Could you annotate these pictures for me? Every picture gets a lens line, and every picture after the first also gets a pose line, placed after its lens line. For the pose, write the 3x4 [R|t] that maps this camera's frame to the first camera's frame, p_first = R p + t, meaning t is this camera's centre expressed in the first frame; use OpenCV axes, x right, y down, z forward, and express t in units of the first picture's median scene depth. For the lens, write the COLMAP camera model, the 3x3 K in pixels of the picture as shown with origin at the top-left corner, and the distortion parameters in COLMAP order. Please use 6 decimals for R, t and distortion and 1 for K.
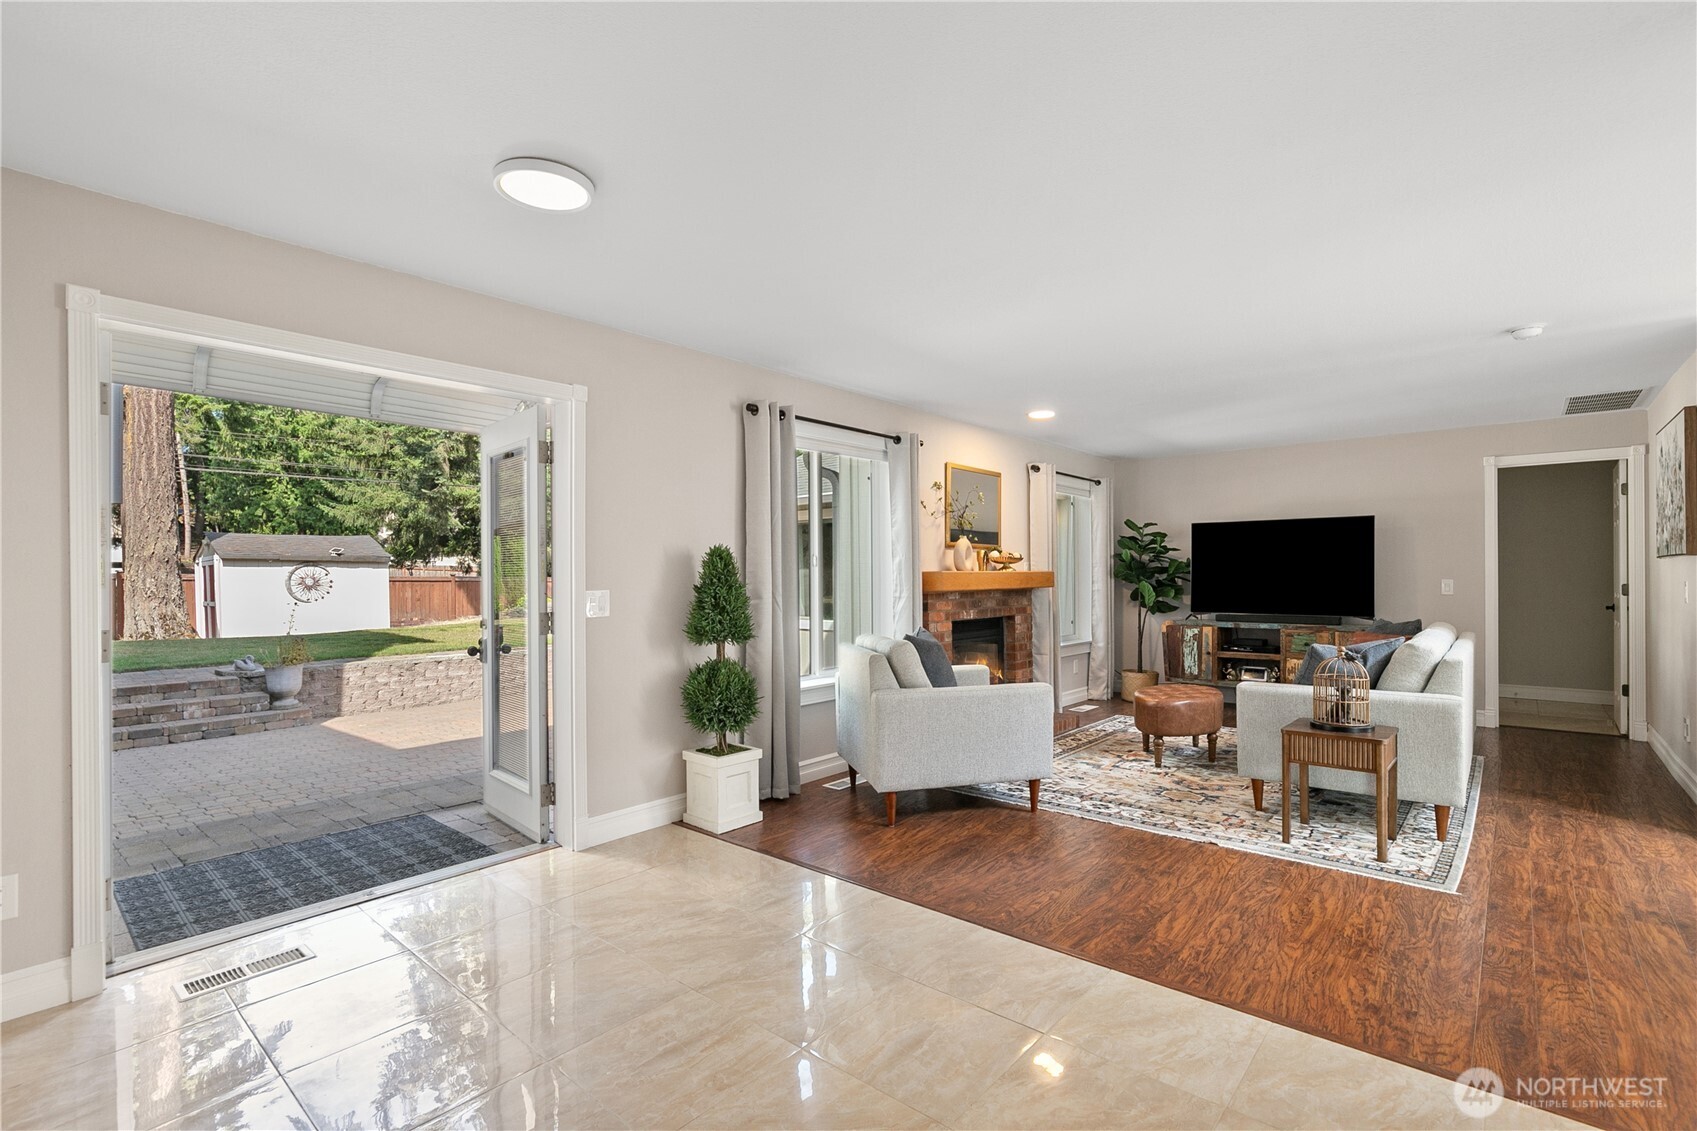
lens RADIAL K [[775.9, 0, 859.6], [0, 775.9, 578.8], [0, 0, 1]] dist [-0.002894, -0.000508]
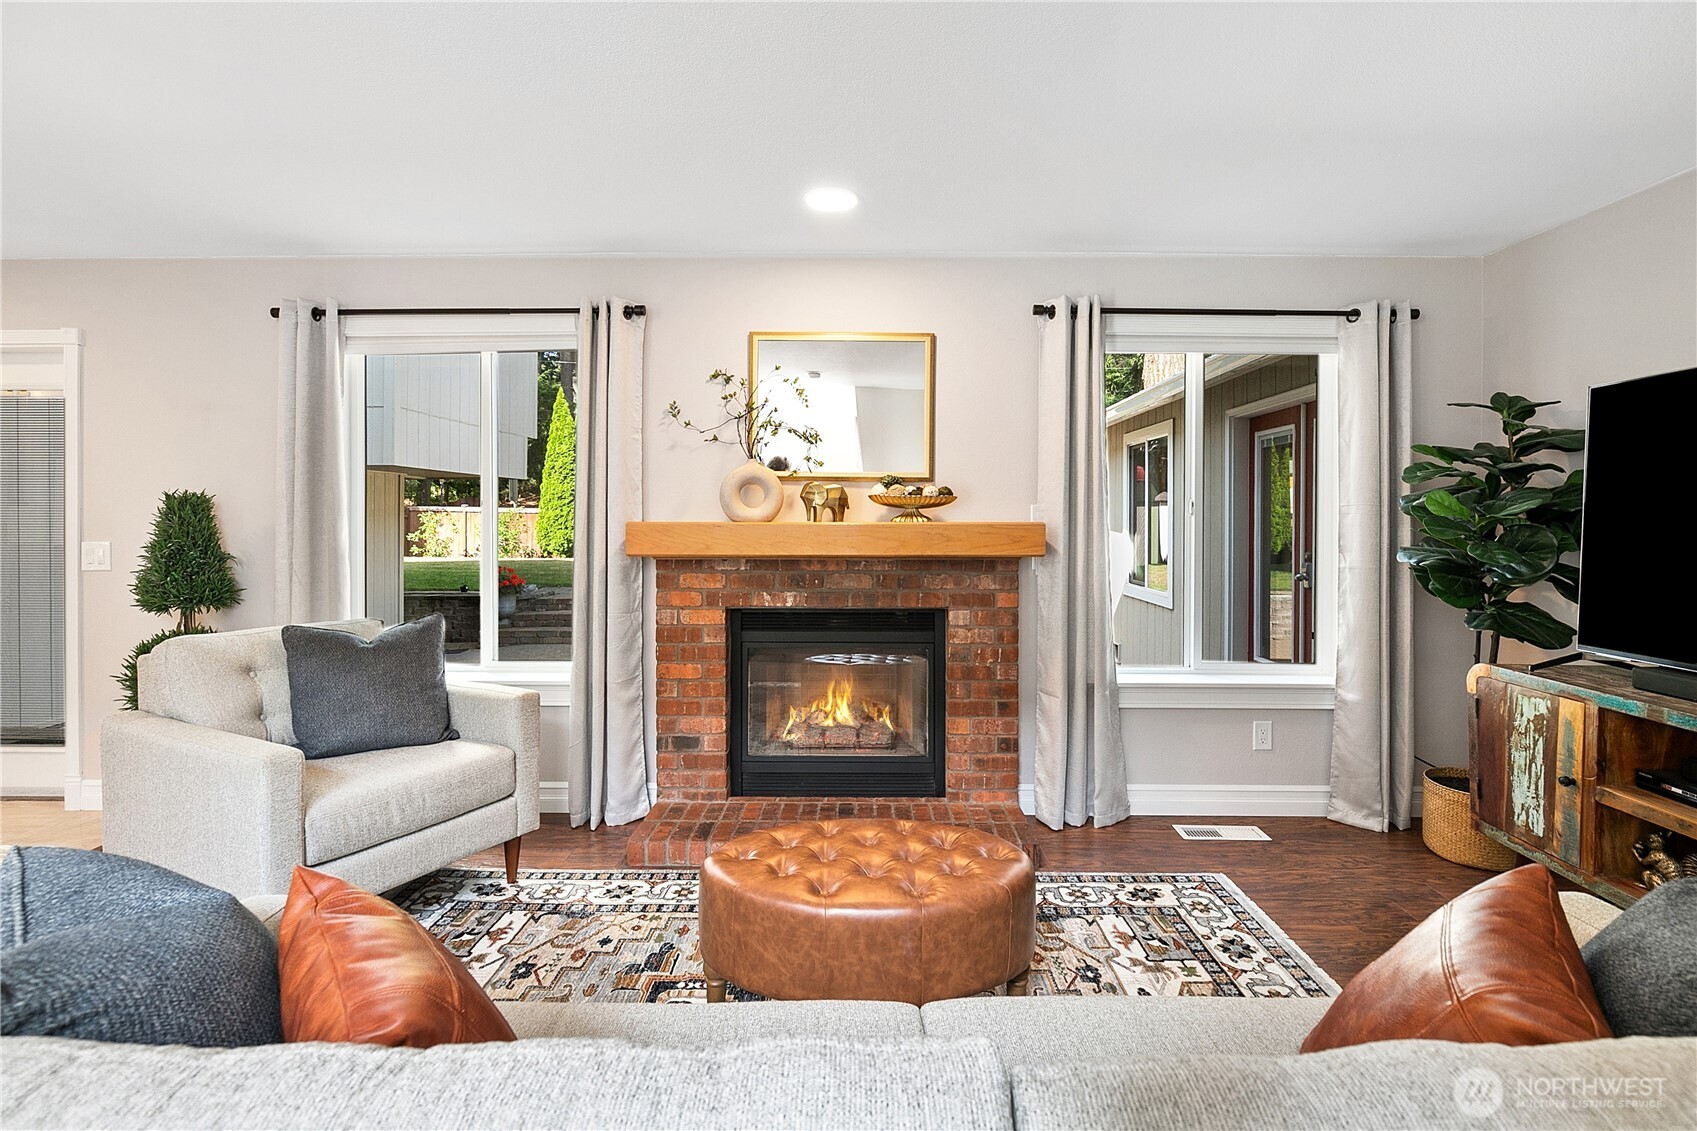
lens RADIAL K [[803.0, 0, 863.3], [0, 803.0, 520.0], [0, 0, 1]] dist [-0.005287, -0.000276]
pose [[0.644128, 0.012372, -0.764818, 0.634167], [-0.009526, 0.999921, 0.008153, -0.016981], [0.764858, 0.002034, 0.644195, 0.688134]]
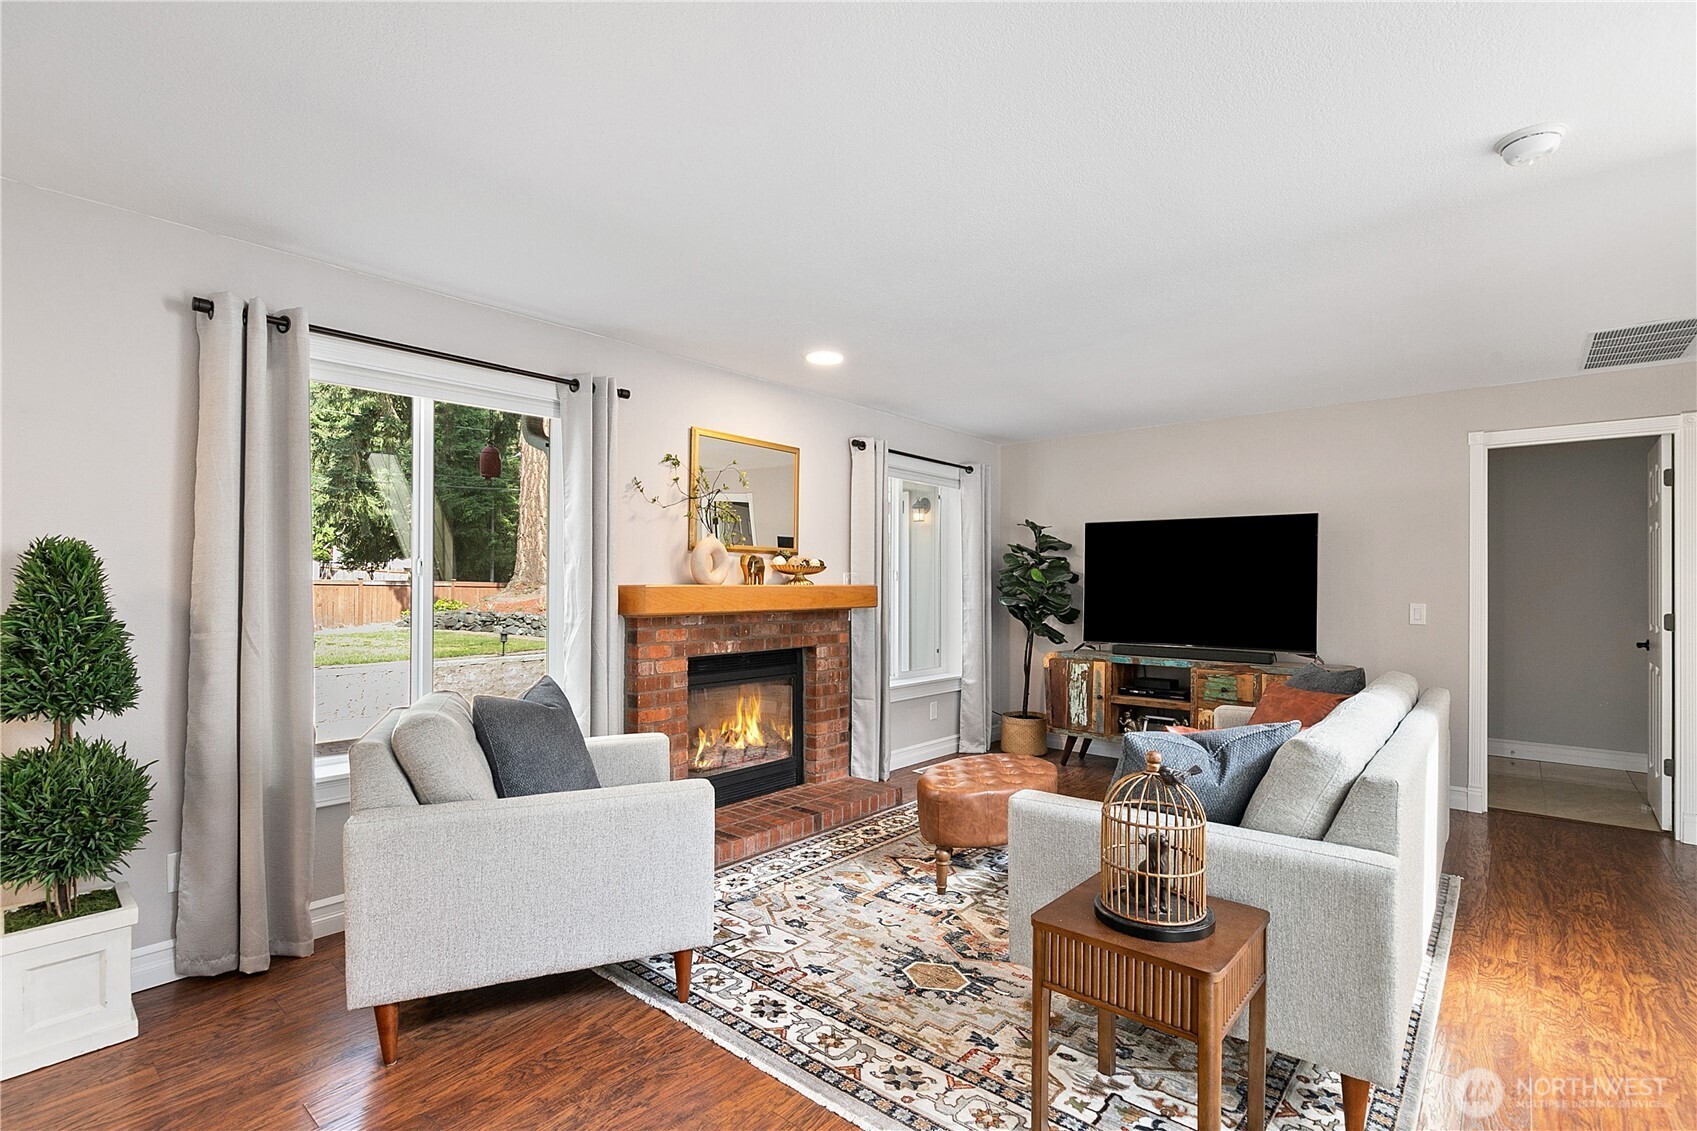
lens RADIAL K [[781.6, 0, 855.4], [0, 781.6, 582.8], [0, 0, 1]] dist [-0.005111, 0.000472]
pose [[0.999940, 0.010981, -0.000438, 0.263998], [-0.010983, 0.999928, -0.004734, -0.009869], [0.000386, 0.004739, 0.999989, 0.306986]]
